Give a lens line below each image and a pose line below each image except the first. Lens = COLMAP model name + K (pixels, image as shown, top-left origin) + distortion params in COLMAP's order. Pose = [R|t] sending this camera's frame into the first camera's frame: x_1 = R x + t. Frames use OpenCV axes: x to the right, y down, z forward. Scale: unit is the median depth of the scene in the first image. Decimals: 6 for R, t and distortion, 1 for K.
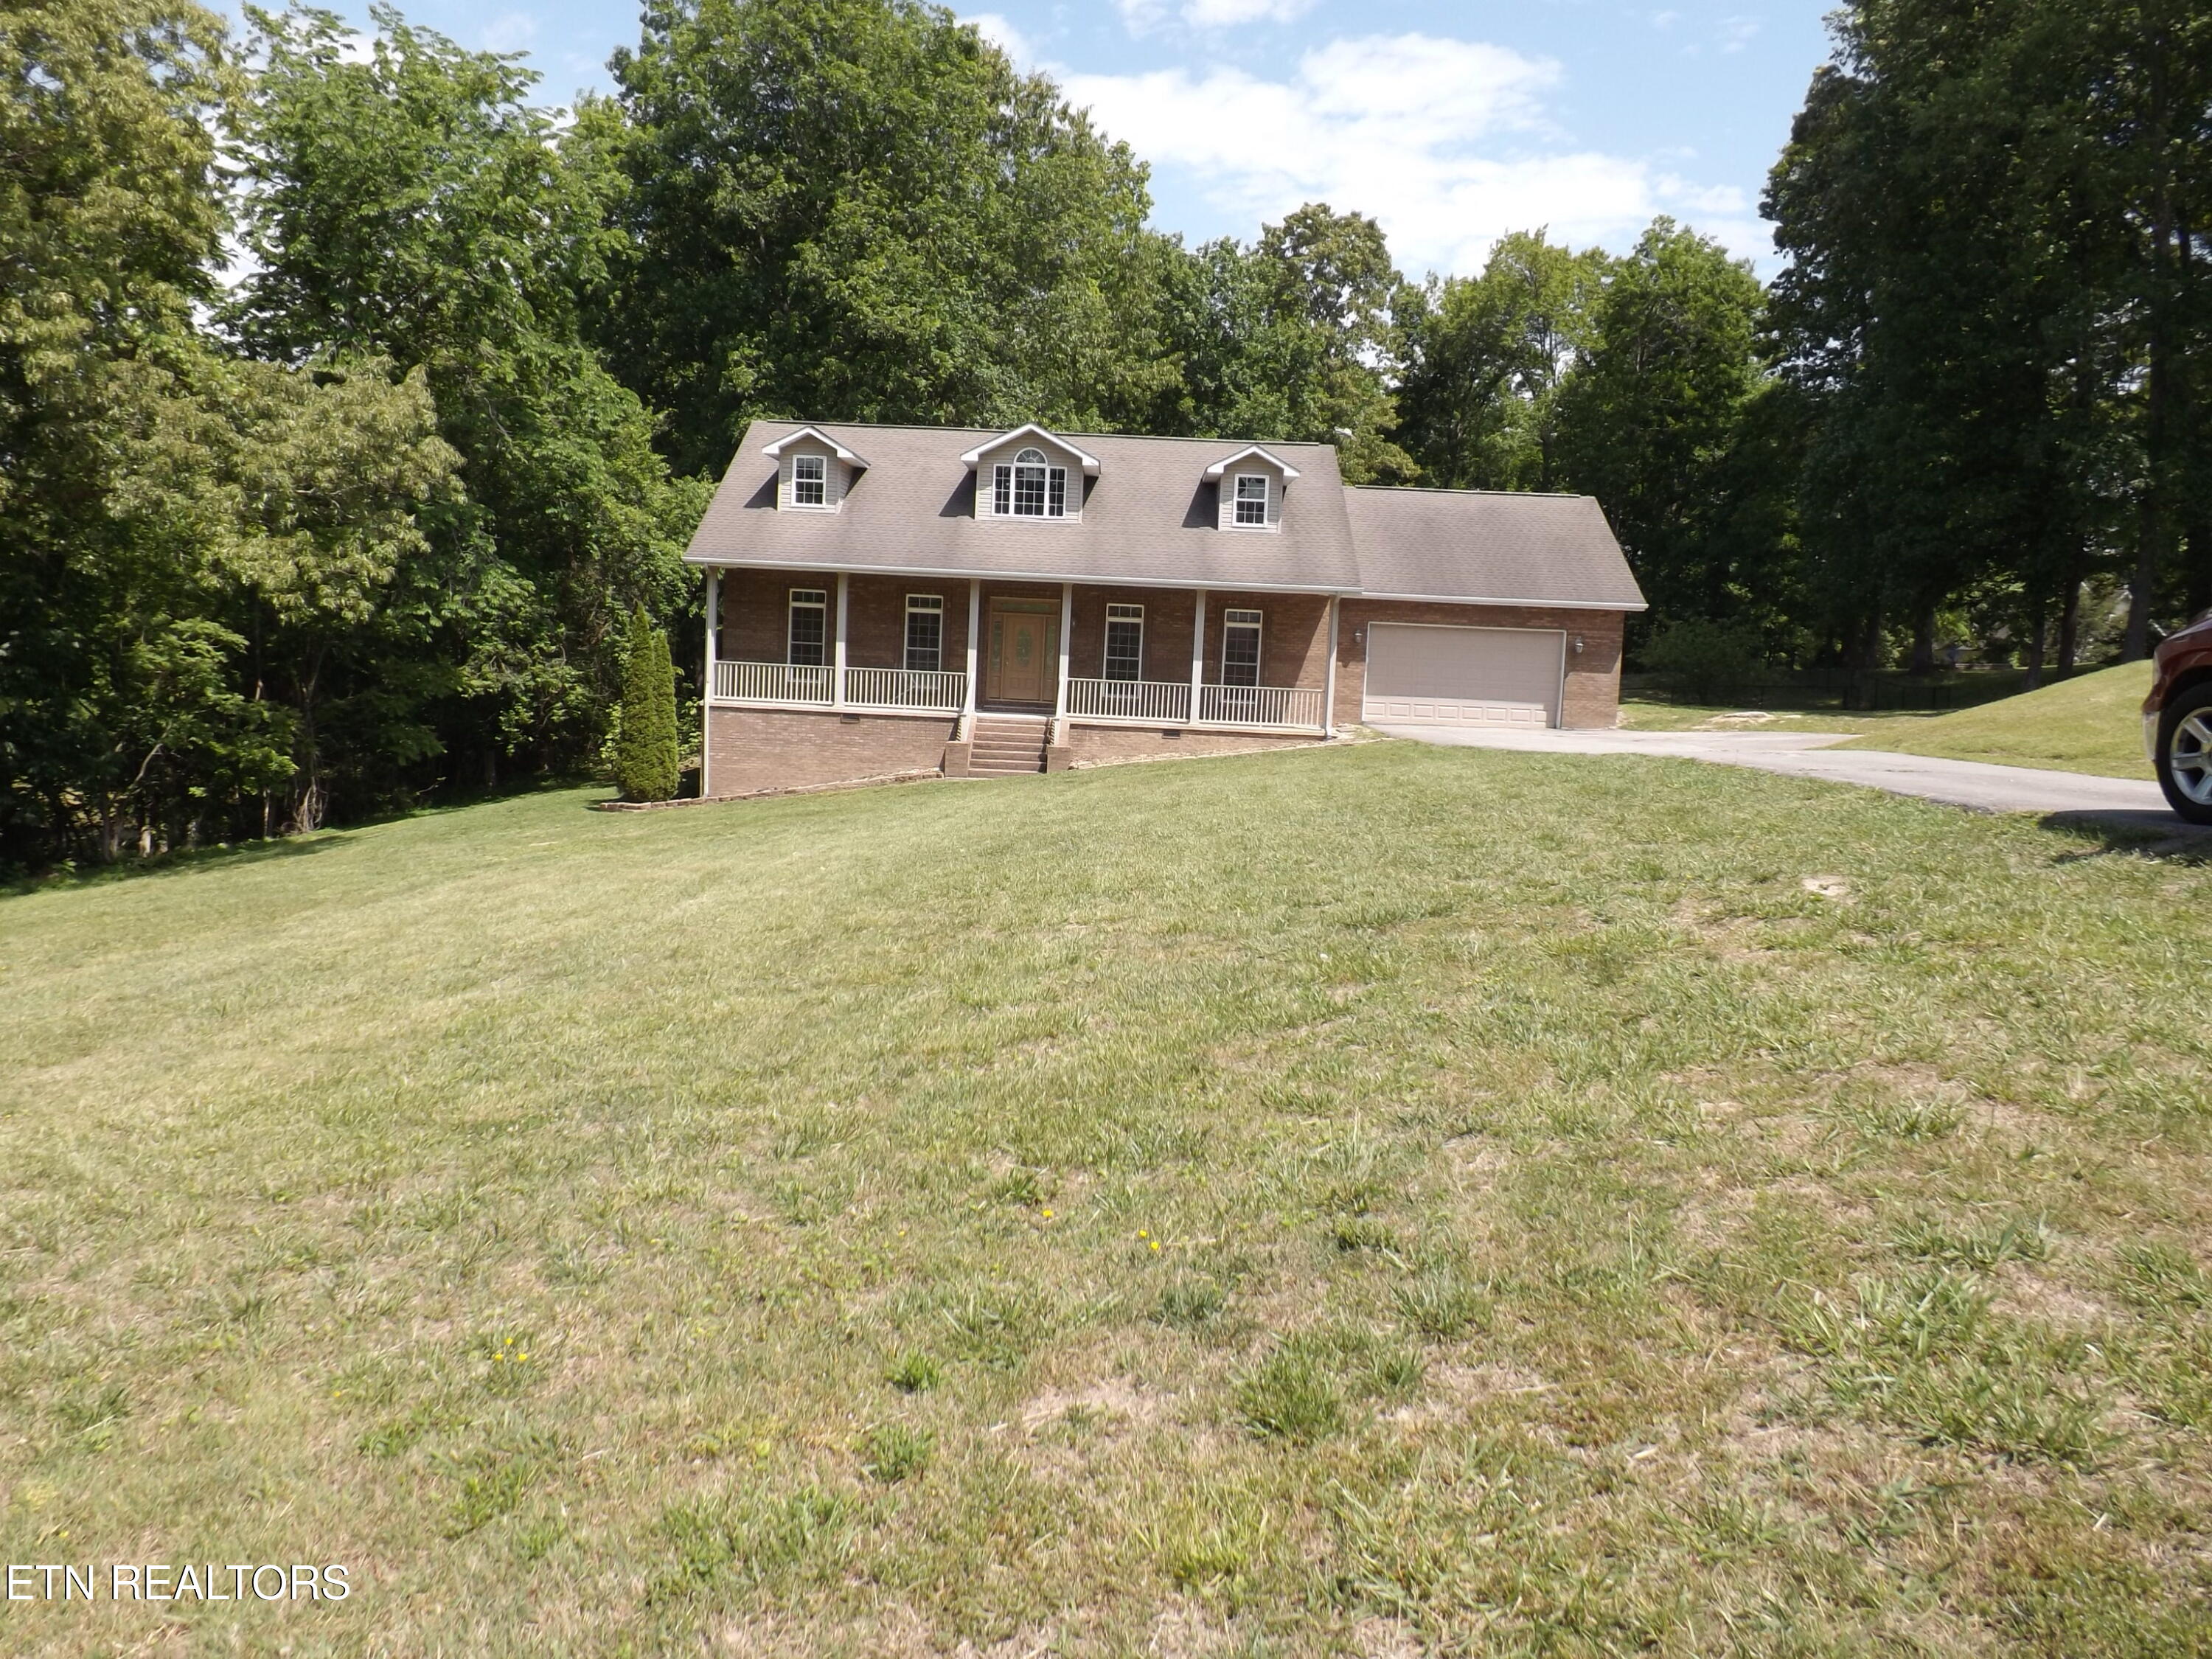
lens RADIAL K [[1542.9, 0, 1062.4], [0, 1542.9, 830.8], [0, 0, 1]] dist [-0.108942, 0.116781]
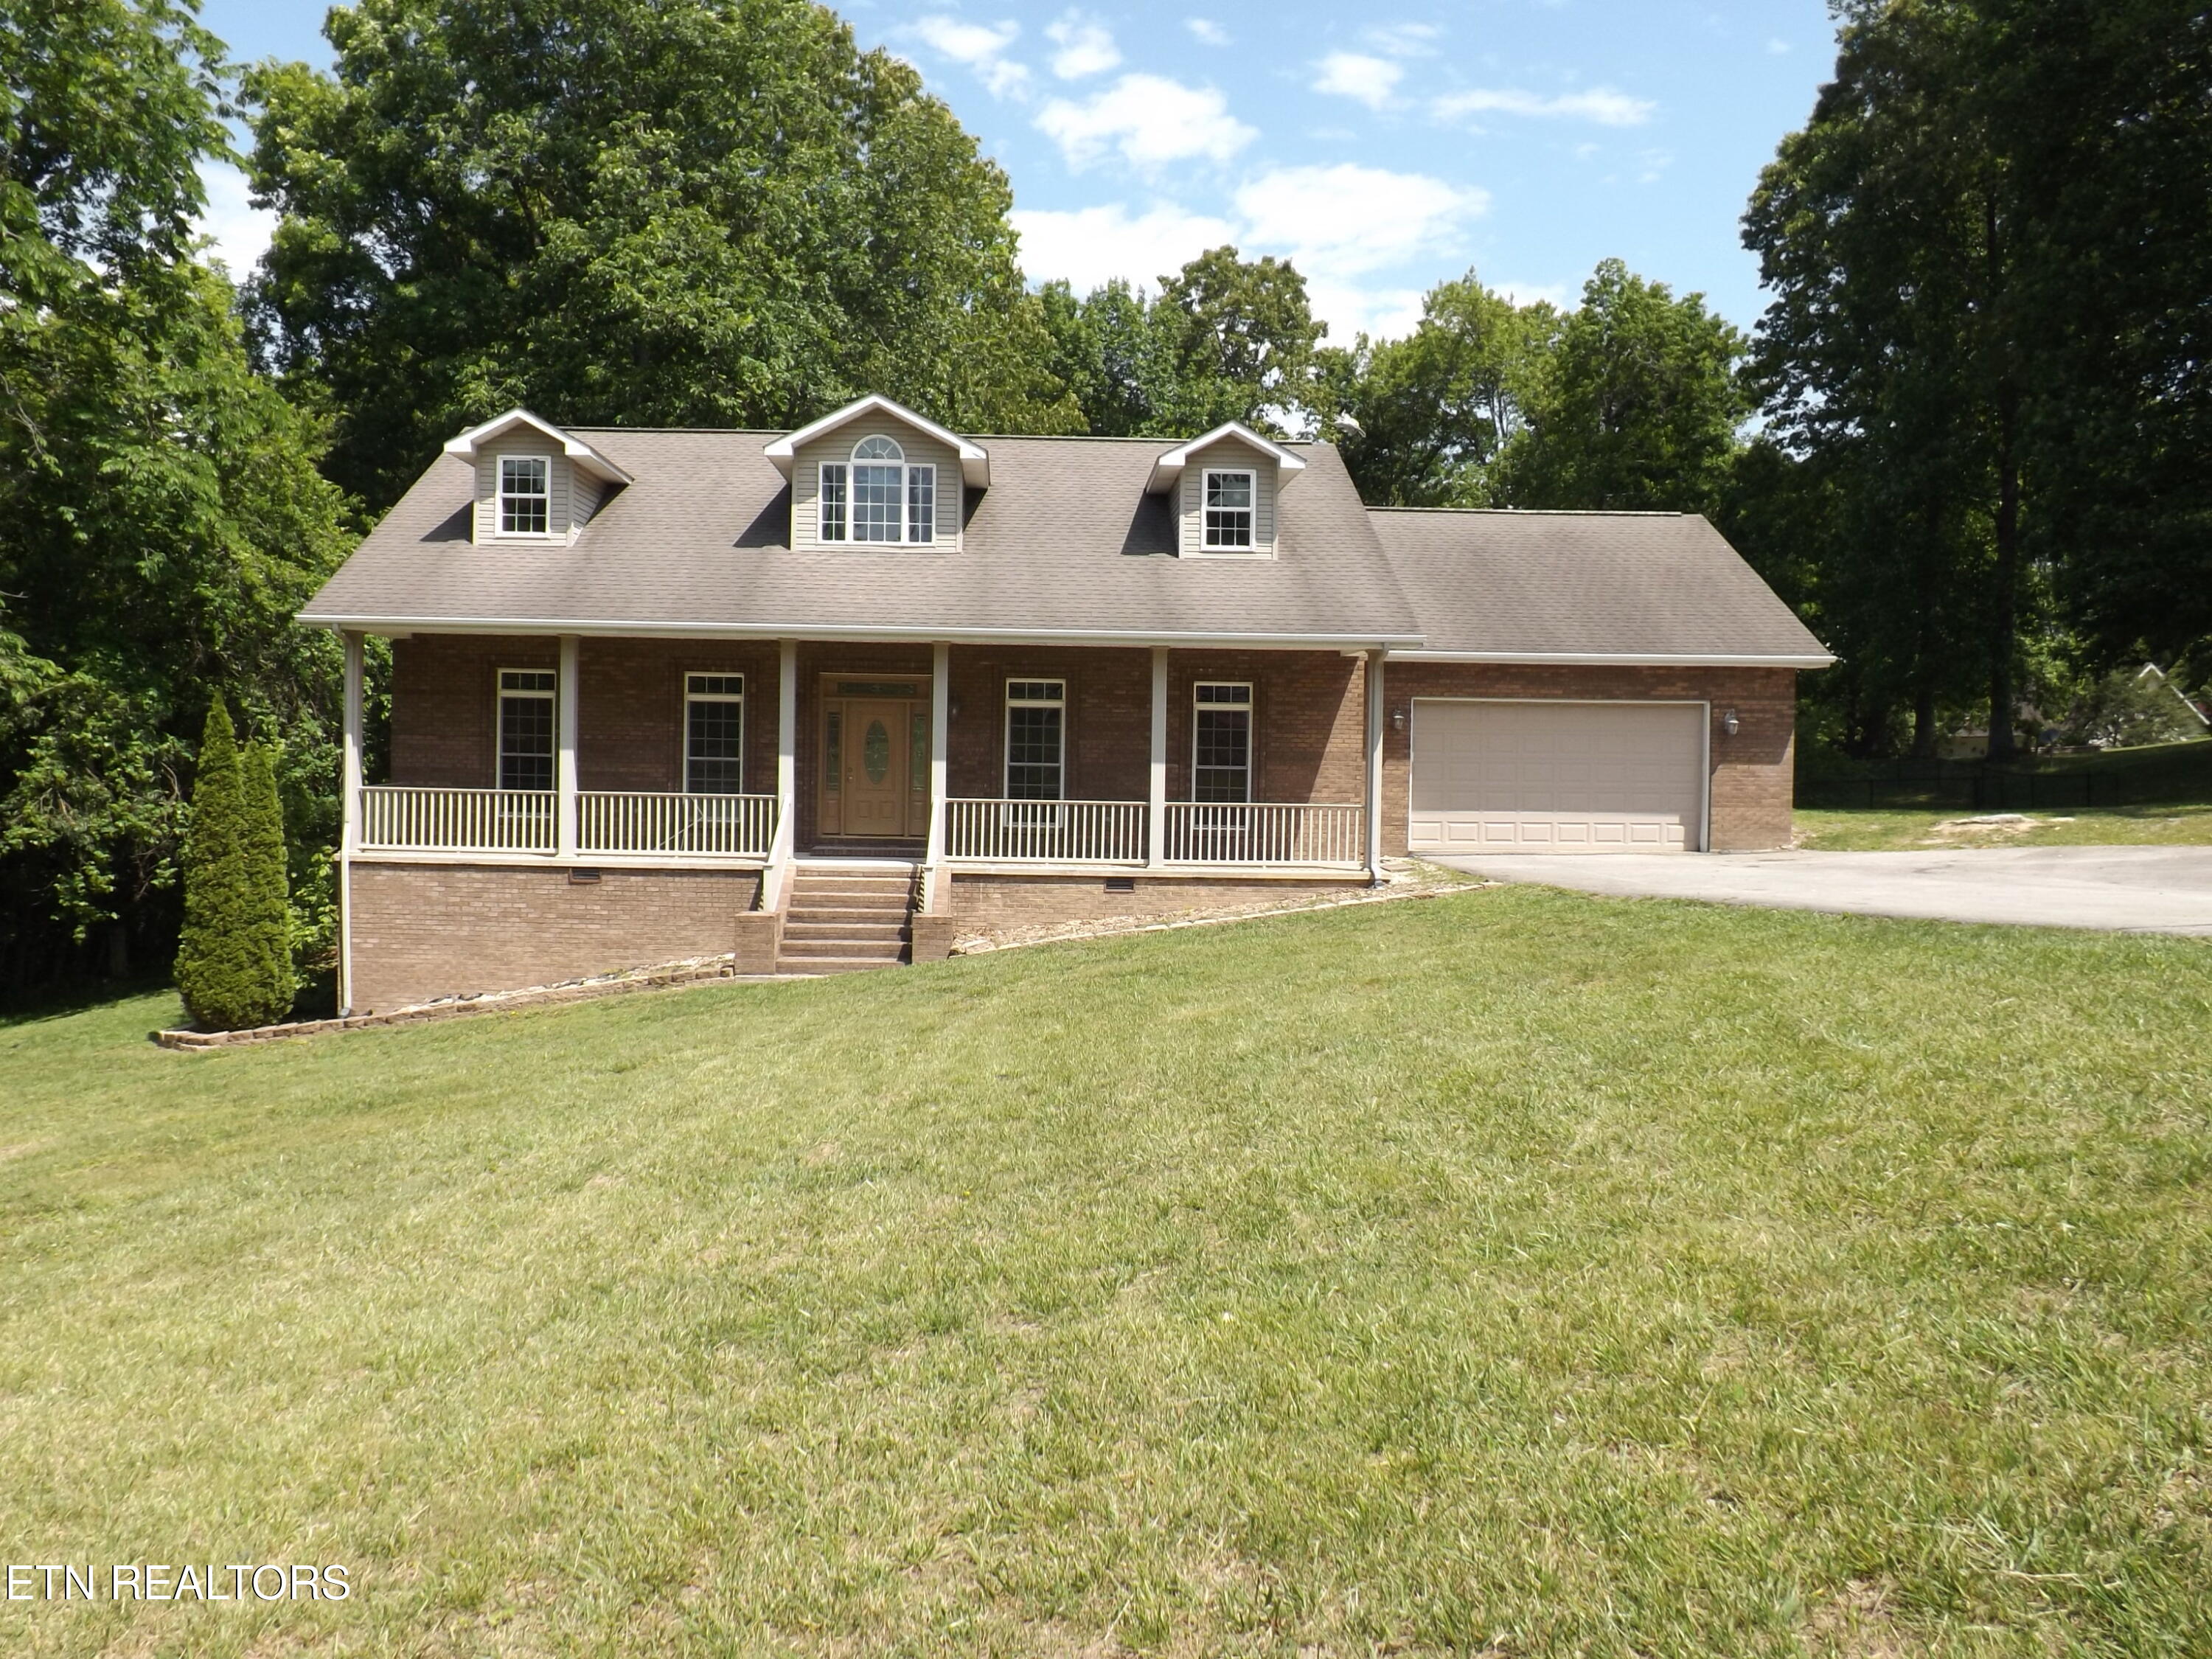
lens RADIAL K [[1644.0, 0, 1100.3], [0, 1644.0, 784.3], [0, 0, 1]] dist [-0.028932, -0.000761]
pose [[0.995791, -0.028899, 0.086973, 0.007750], [0.038193, 0.993506, -0.107176, -0.031623], [-0.083311, 0.110046, 0.990429, 0.339575]]
